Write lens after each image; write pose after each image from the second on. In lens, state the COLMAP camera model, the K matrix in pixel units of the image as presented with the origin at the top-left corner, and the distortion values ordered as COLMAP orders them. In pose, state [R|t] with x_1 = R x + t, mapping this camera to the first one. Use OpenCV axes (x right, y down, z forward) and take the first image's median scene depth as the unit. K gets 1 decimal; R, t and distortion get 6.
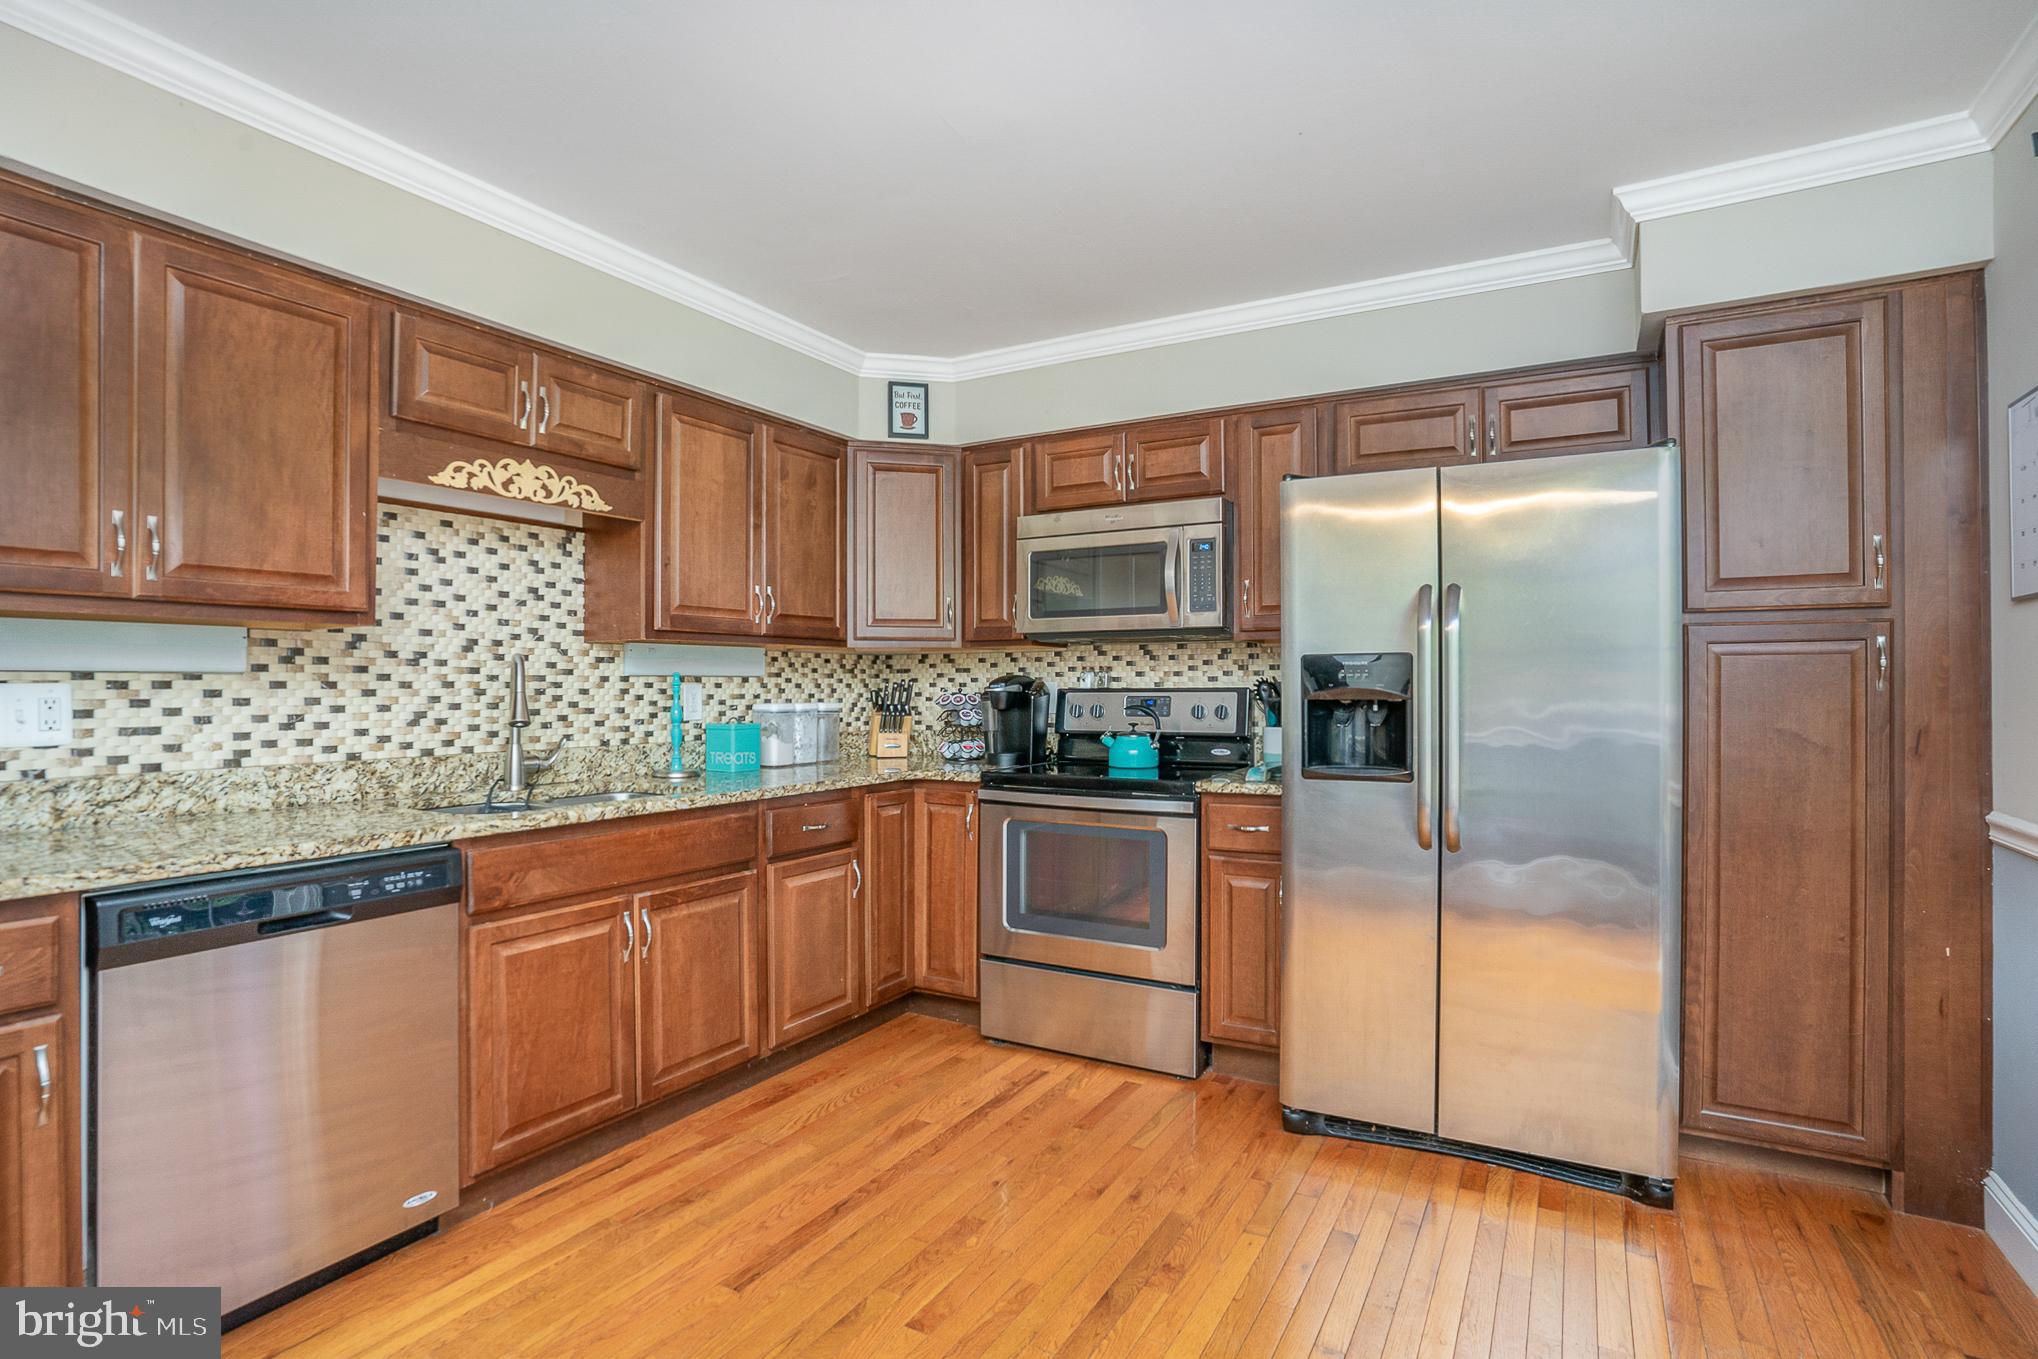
lens RADIAL K [[1018.9, 0, 1019.0], [0, 1018.9, 679.5], [0, 0, 1]] dist [-0.001921, 0.000145]
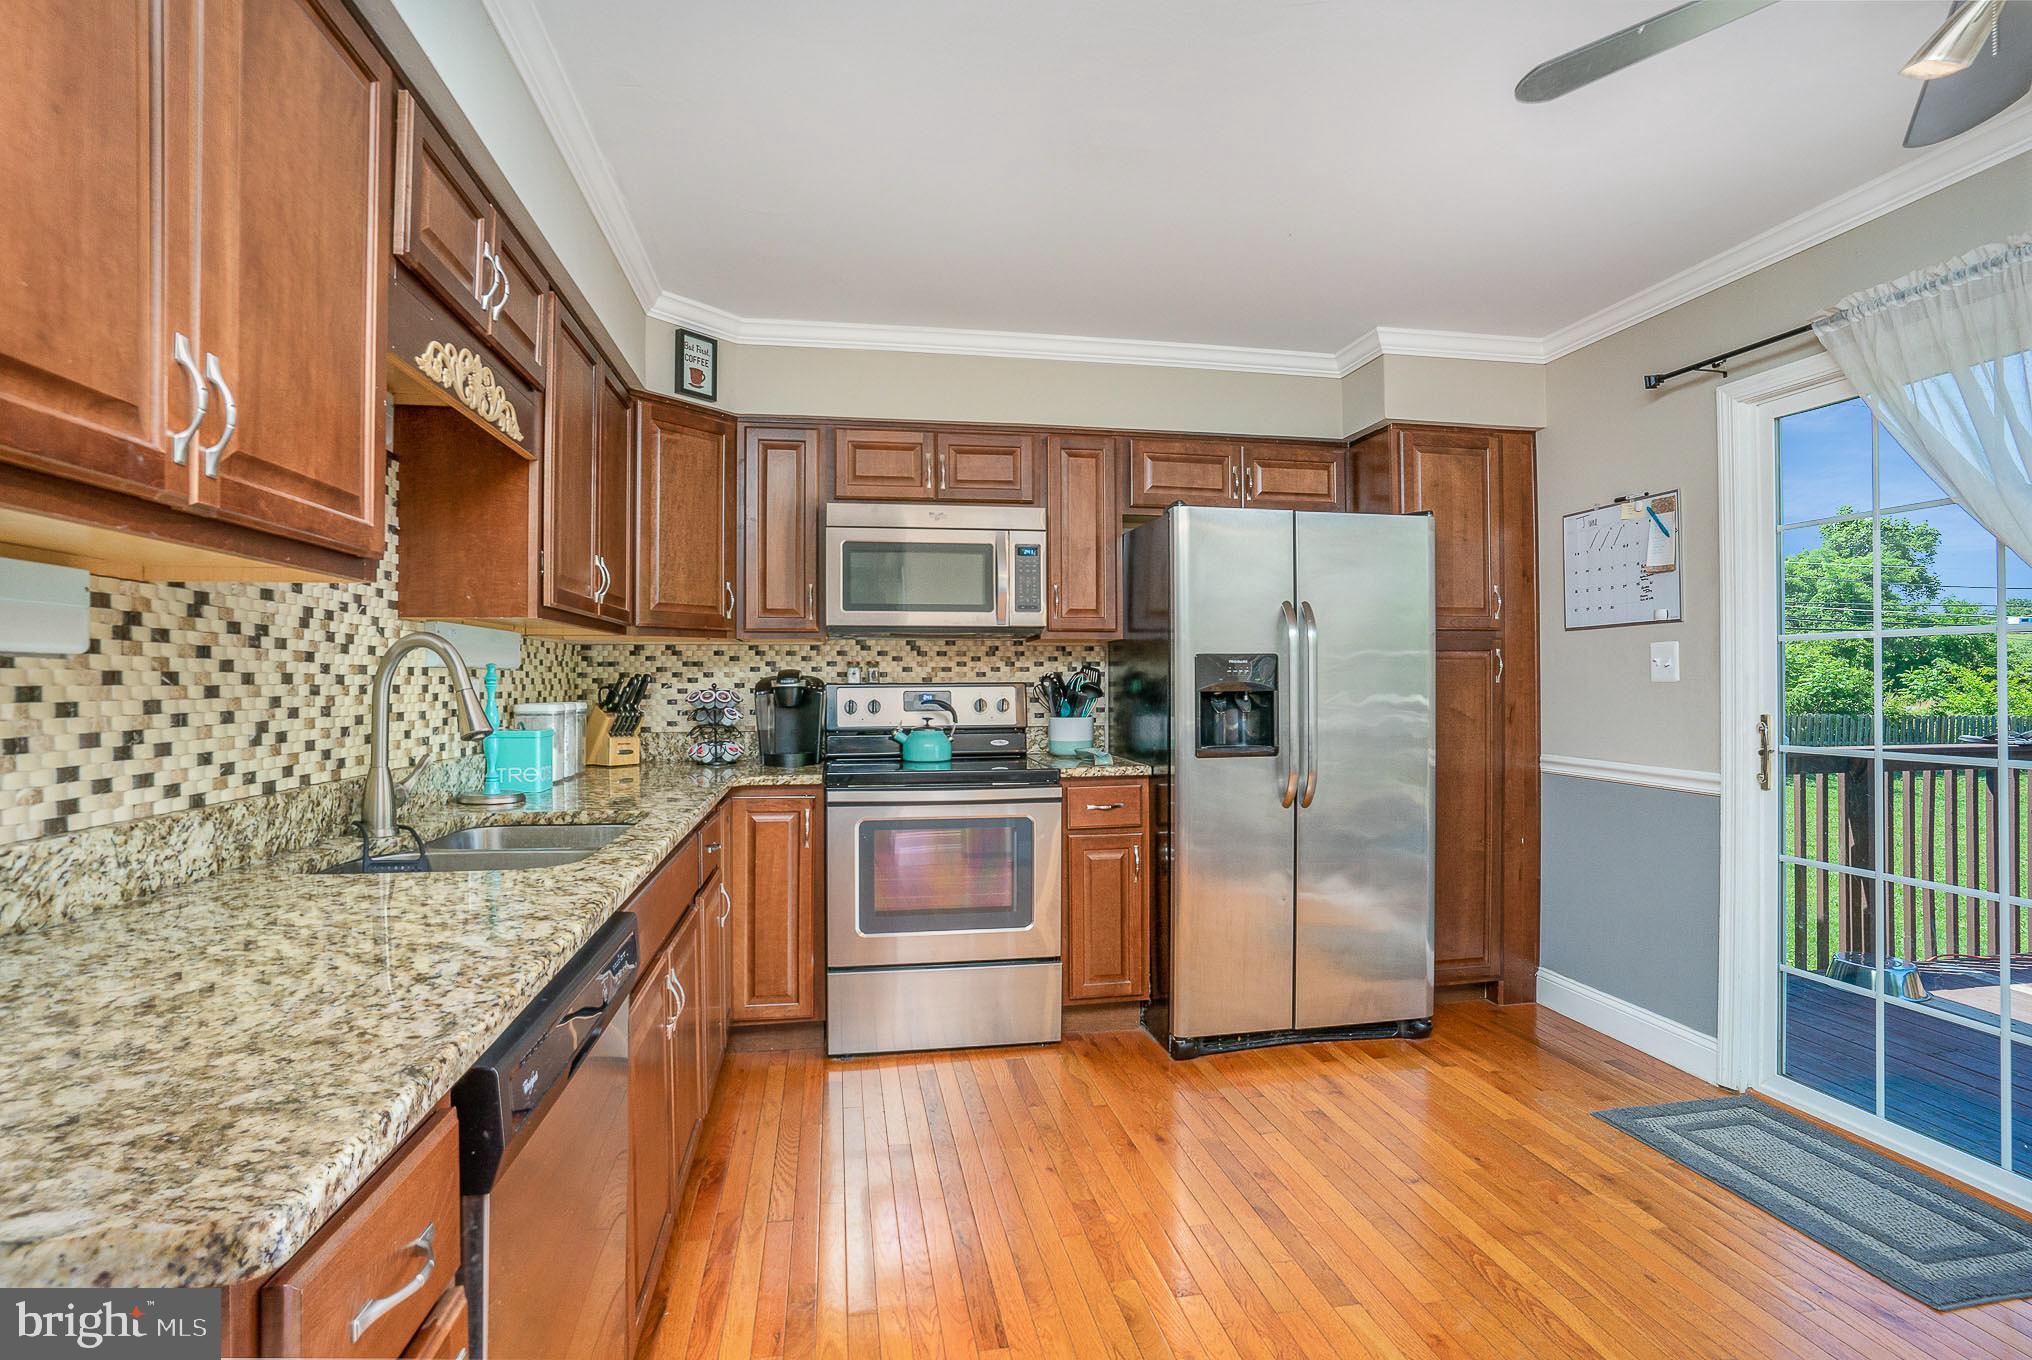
lens RADIAL K [[978.5, 0, 1016.0], [0, 978.5, 680.0], [0, 0, 1]] dist [-0.045372, 0.019679]
pose [[0.772473, 0.000036, 0.635048, -0.533207], [-0.001988, 0.999995, 0.002361, 0.003340], [-0.635045, -0.003086, 0.772469, 0.229588]]
